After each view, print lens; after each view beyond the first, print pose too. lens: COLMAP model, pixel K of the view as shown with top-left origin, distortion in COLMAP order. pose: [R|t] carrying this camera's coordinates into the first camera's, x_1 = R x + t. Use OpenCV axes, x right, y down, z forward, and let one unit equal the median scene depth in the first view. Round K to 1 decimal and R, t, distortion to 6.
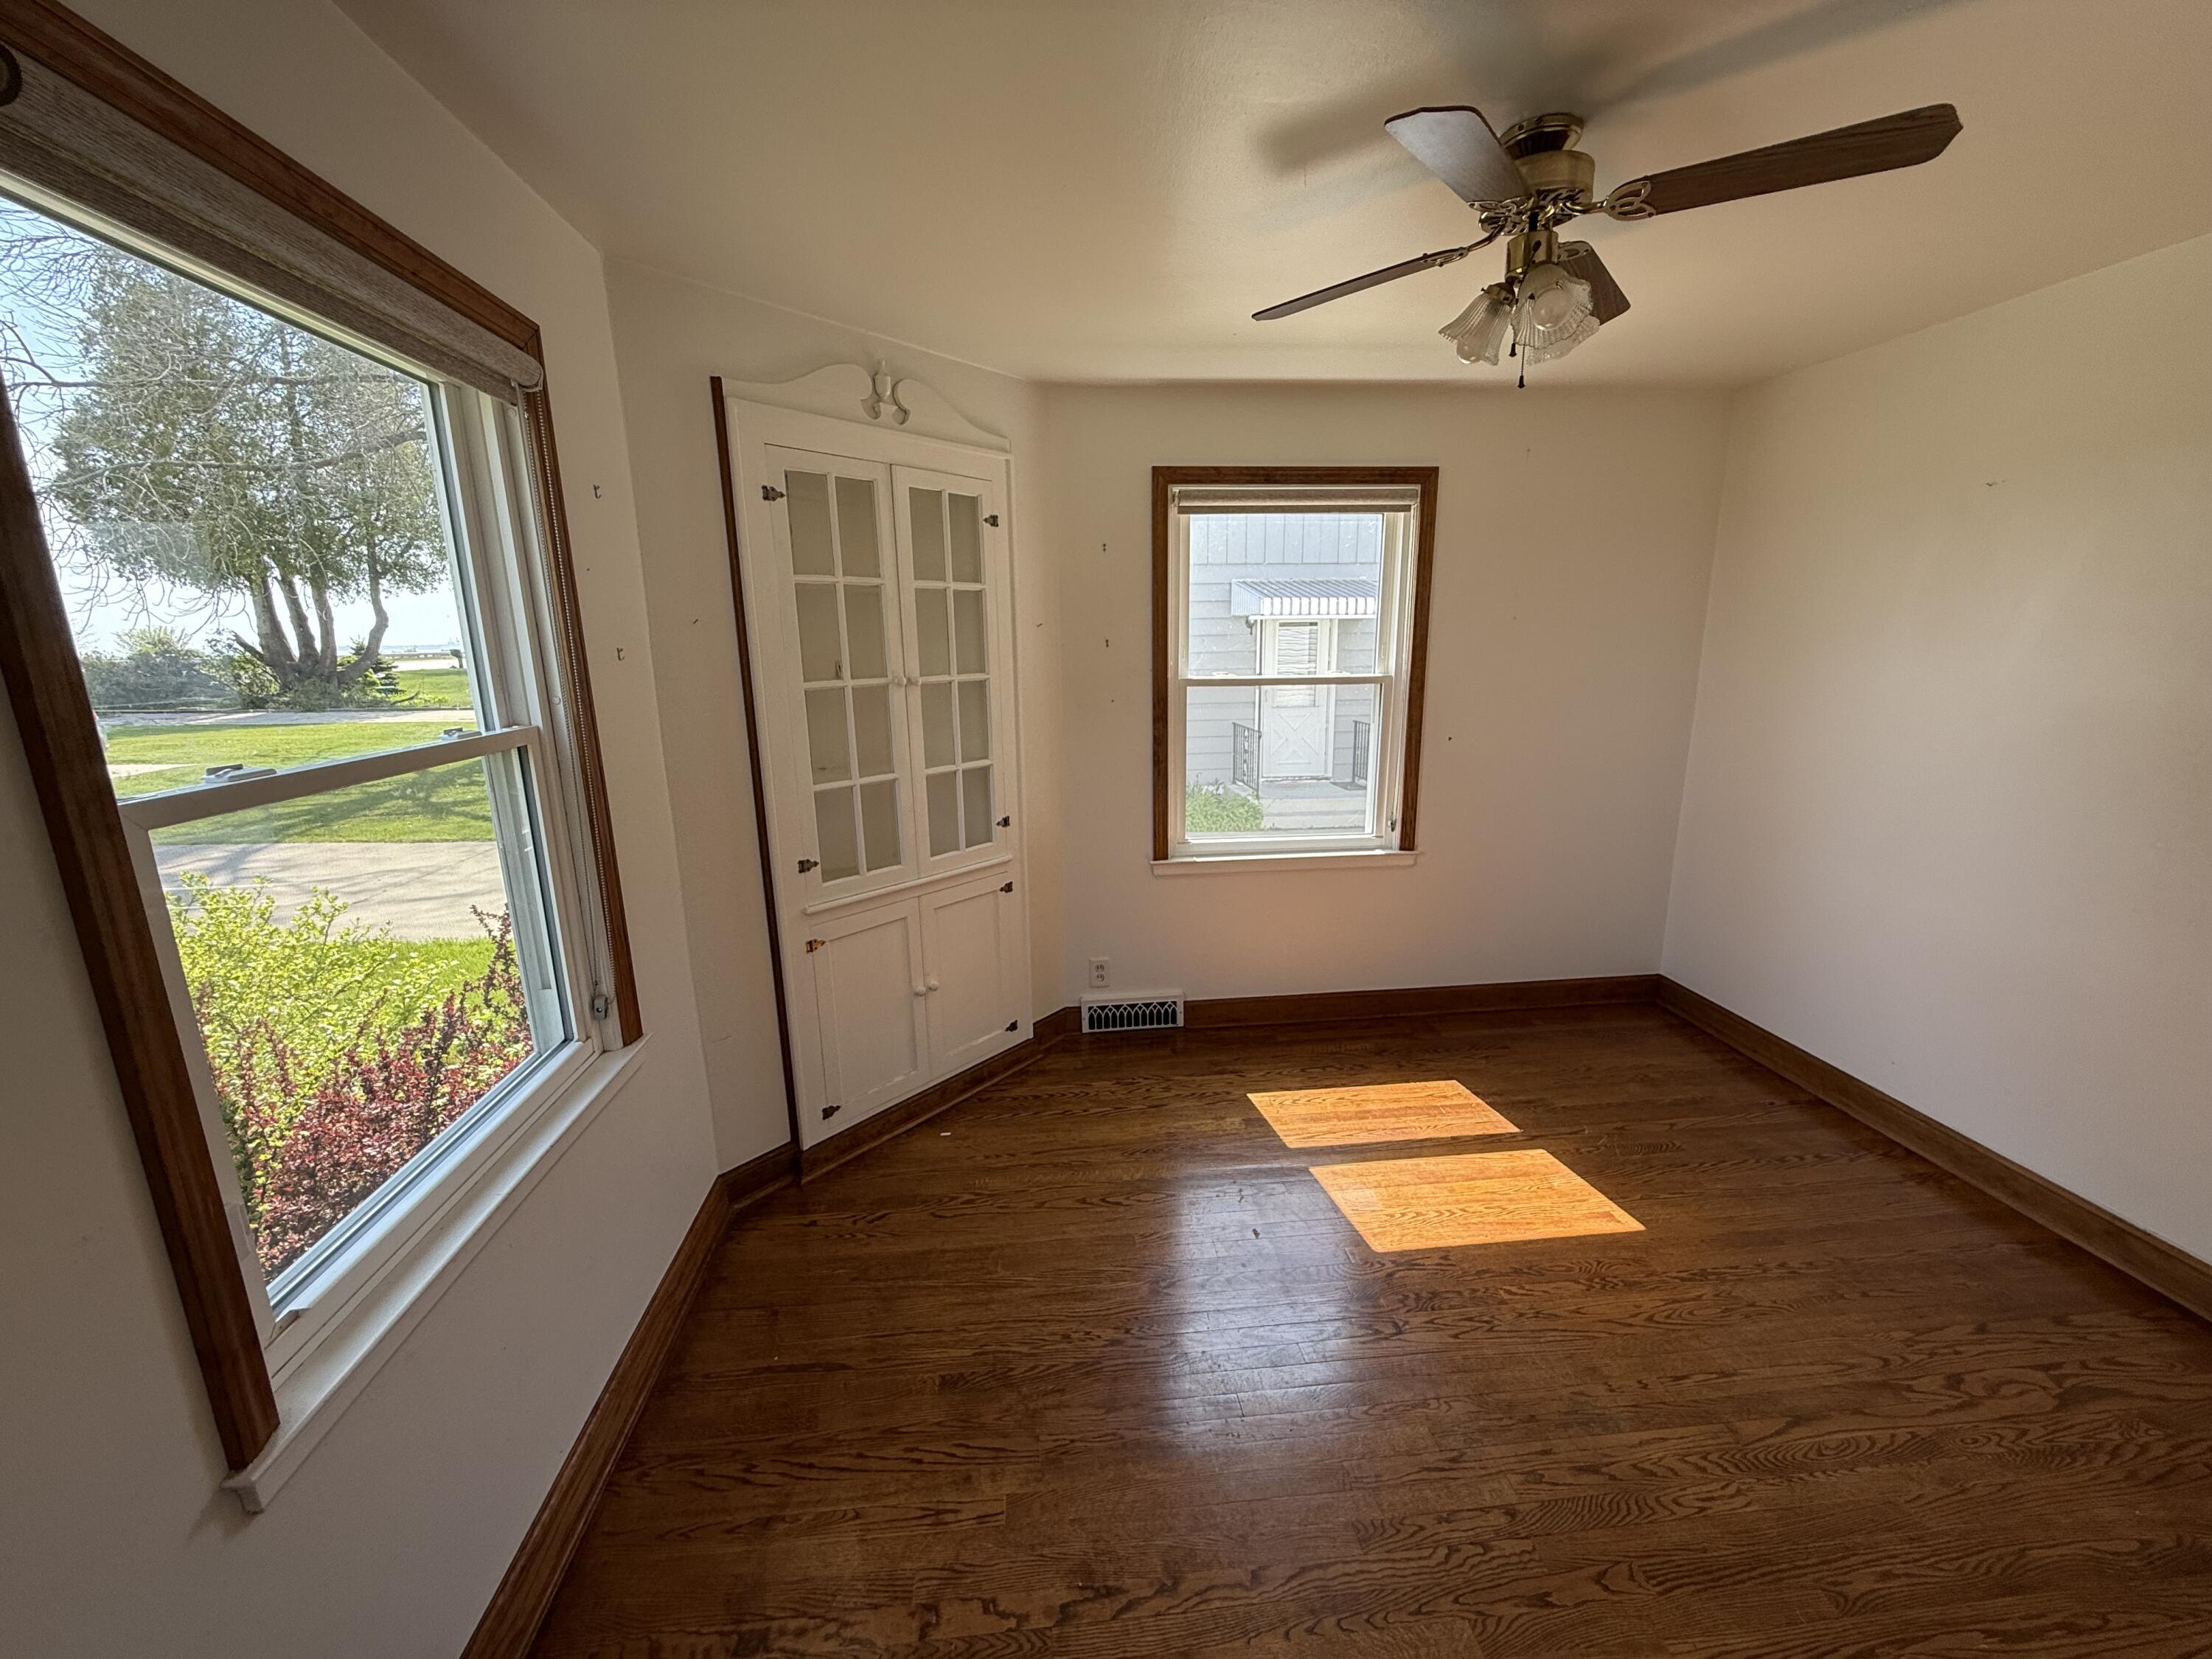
lens RADIAL K [[881.8, 0, 1099.7], [0, 881.8, 830.5], [0, 0, 1]] dist [-0.000094, -0.000172]
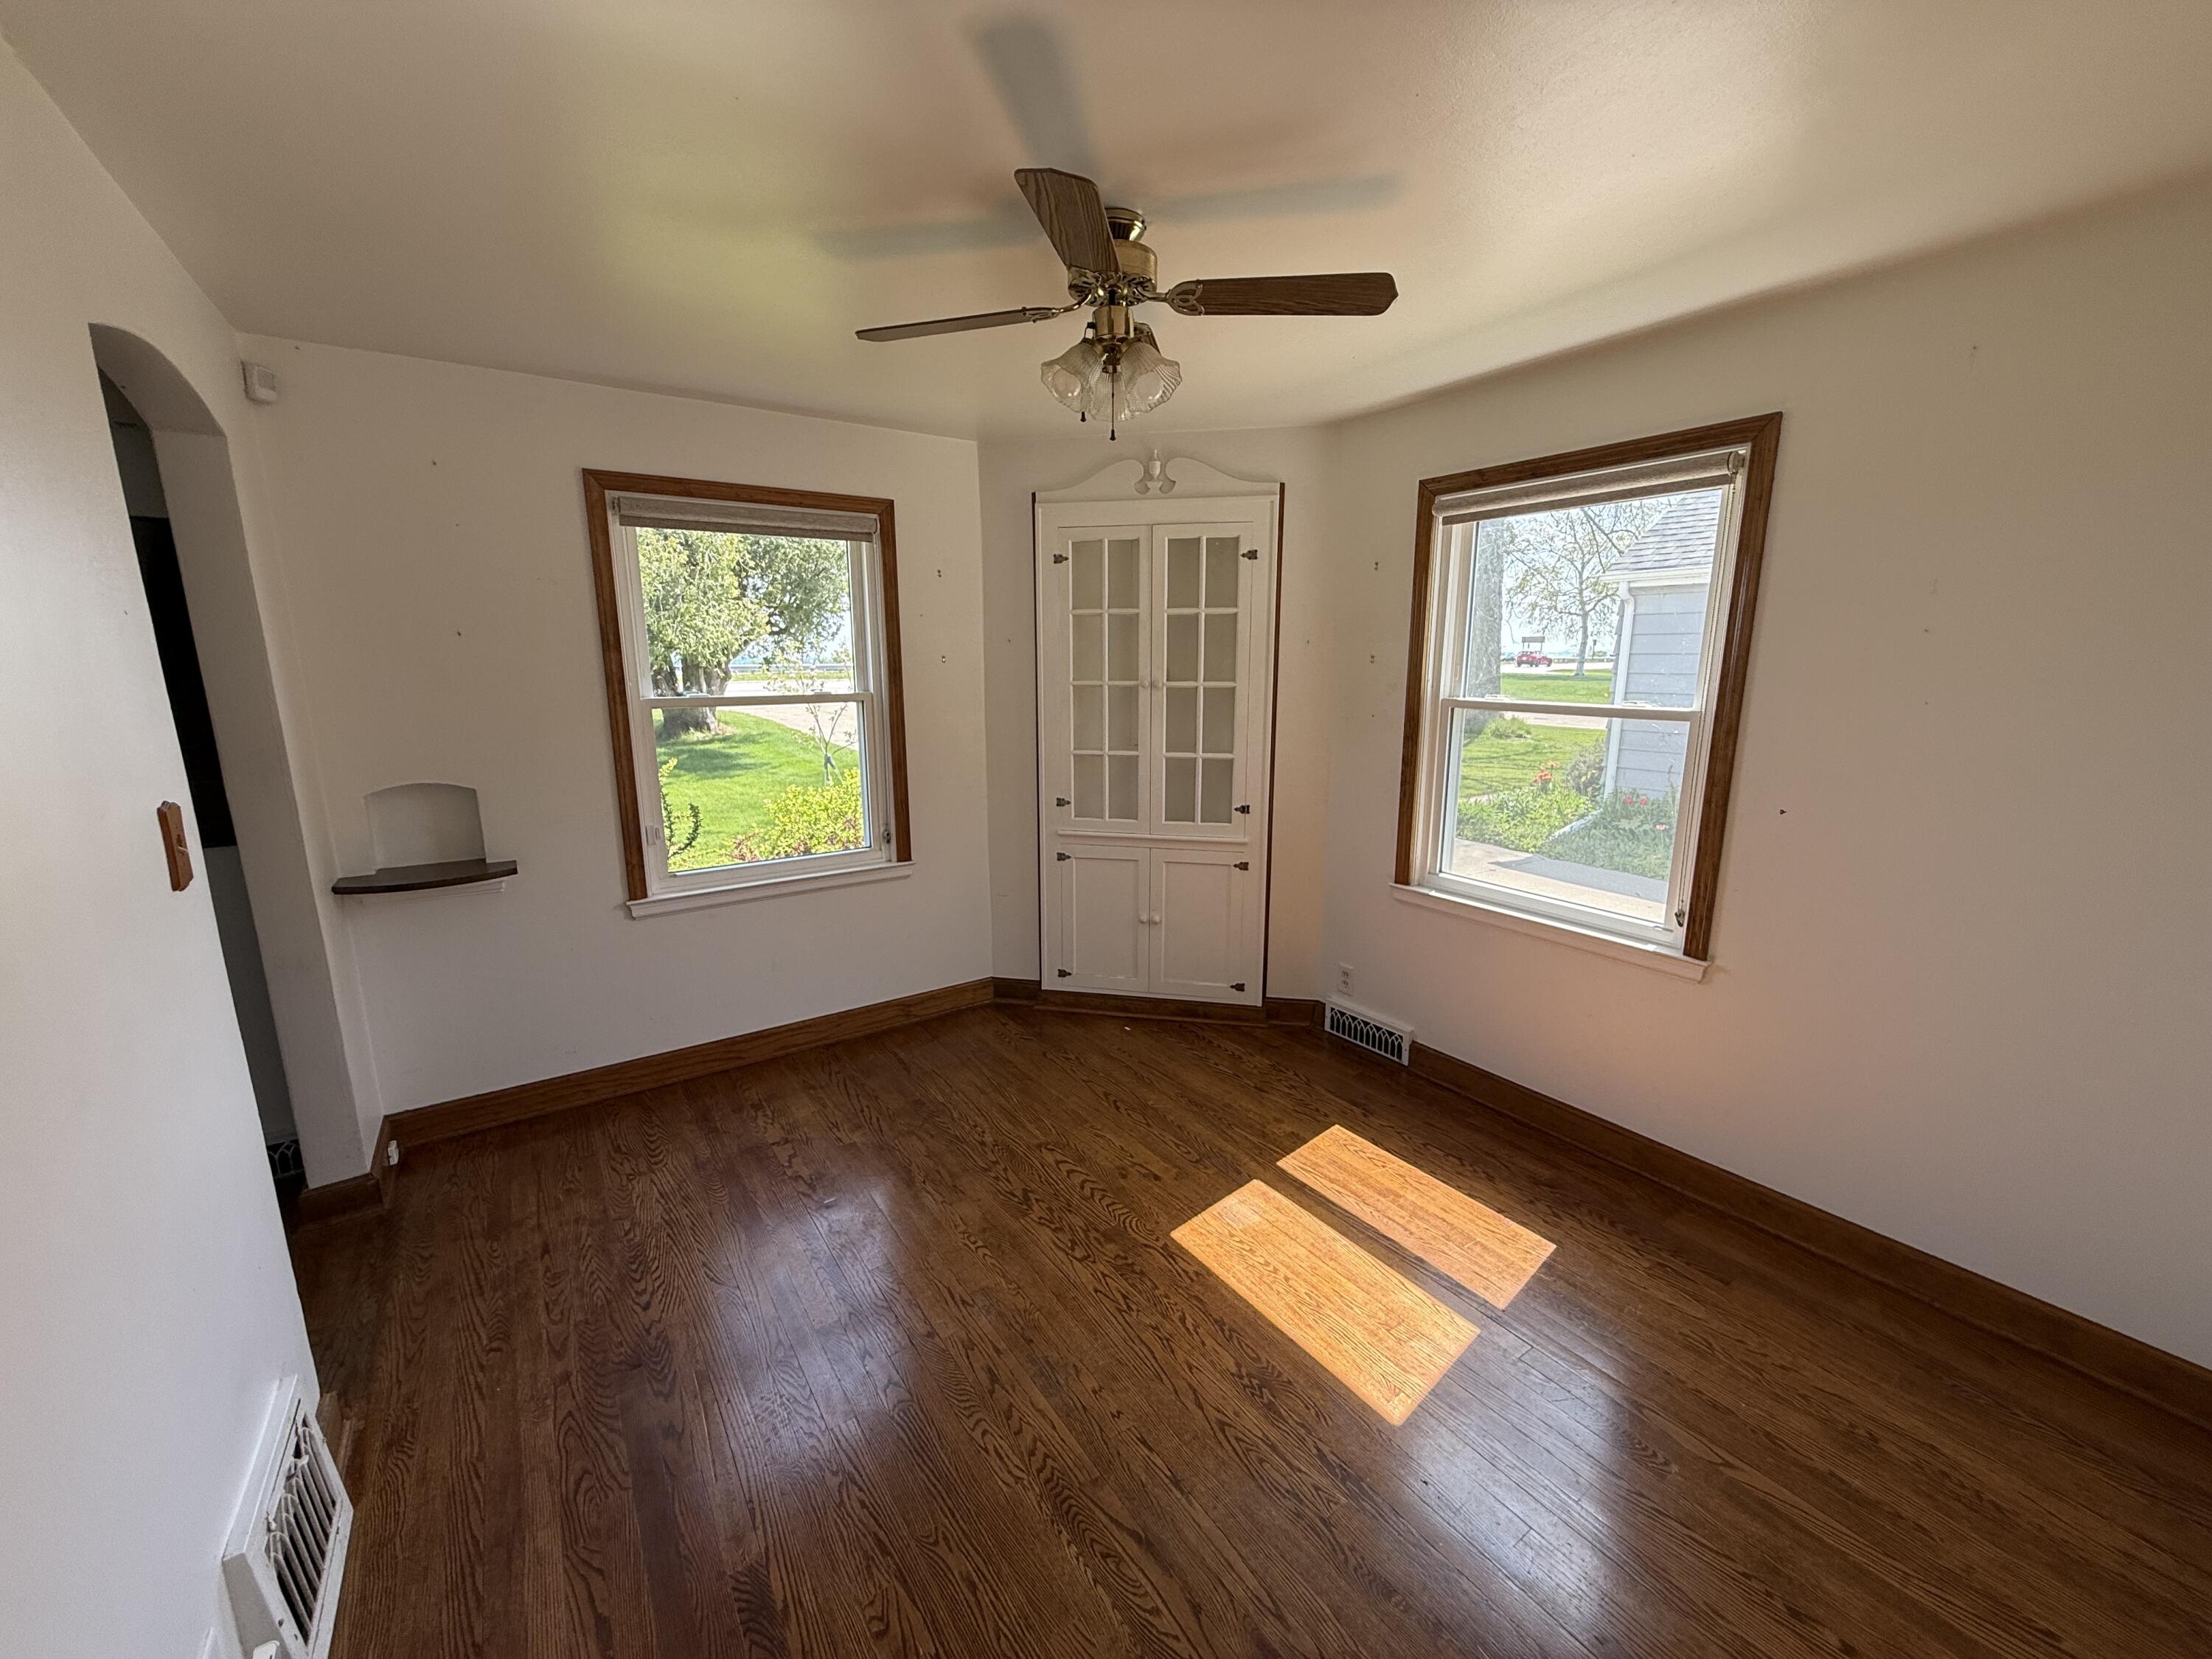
lens RADIAL K [[881.8, 0, 1099.7], [0, 881.8, 830.5], [0, 0, 1]] dist [-0.000094, -0.000172]
pose [[0.477258, 0.185992, -0.858855, 0.847230], [-0.194865, 0.975412, 0.102948, -0.068223], [0.856885, 0.118228, 0.501767, 0.260917]]
